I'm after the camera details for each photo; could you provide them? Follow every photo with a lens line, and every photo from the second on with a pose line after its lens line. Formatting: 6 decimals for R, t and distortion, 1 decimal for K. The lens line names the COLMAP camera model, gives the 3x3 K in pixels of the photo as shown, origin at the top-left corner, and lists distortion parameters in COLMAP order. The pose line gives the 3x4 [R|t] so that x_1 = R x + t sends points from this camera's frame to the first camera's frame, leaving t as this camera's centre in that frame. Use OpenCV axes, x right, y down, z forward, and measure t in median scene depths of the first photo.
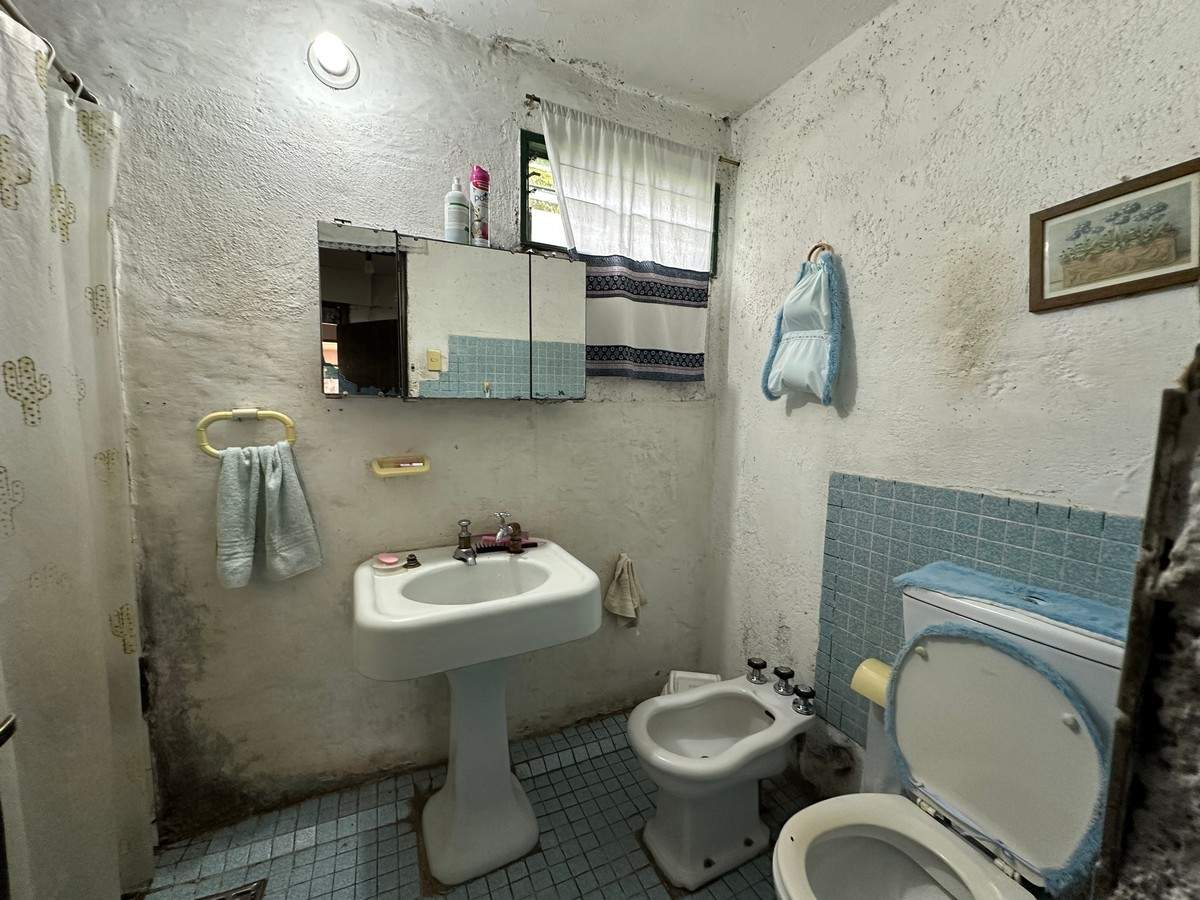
lens RADIAL K [[478.2, 0, 602.4], [0, 478.2, 449.7], [0, 0, 1]] dist [-0.003333, 0.000586]
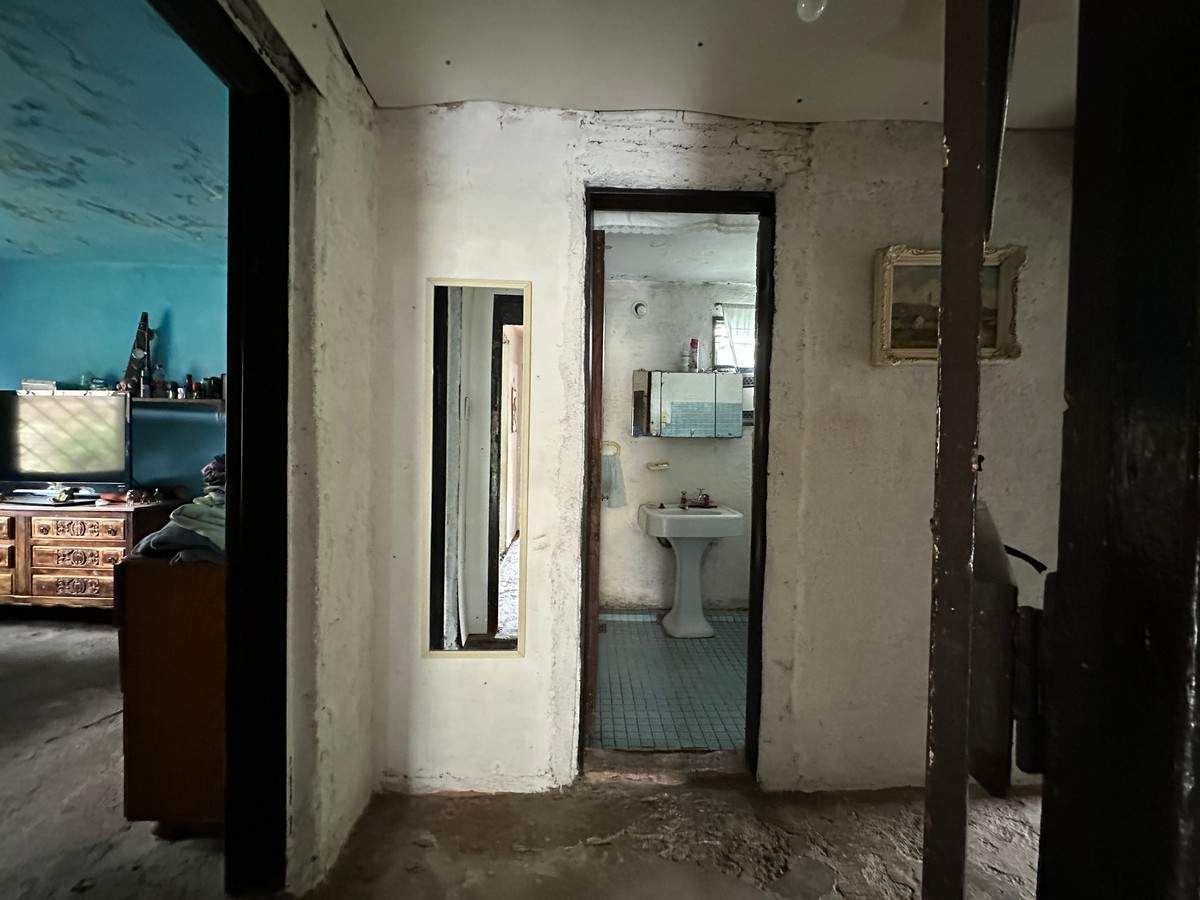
lens RADIAL K [[478.2, 0, 598.4], [0, 478.2, 450.5], [0, 0, 1]] dist [-0.003333, 0.000586]
pose [[0.911075, 0.001226, -0.412240, 0.262811], [-0.034915, 0.996632, -0.074200, 0.131878], [0.410760, 0.081996, 0.908049, -1.175247]]
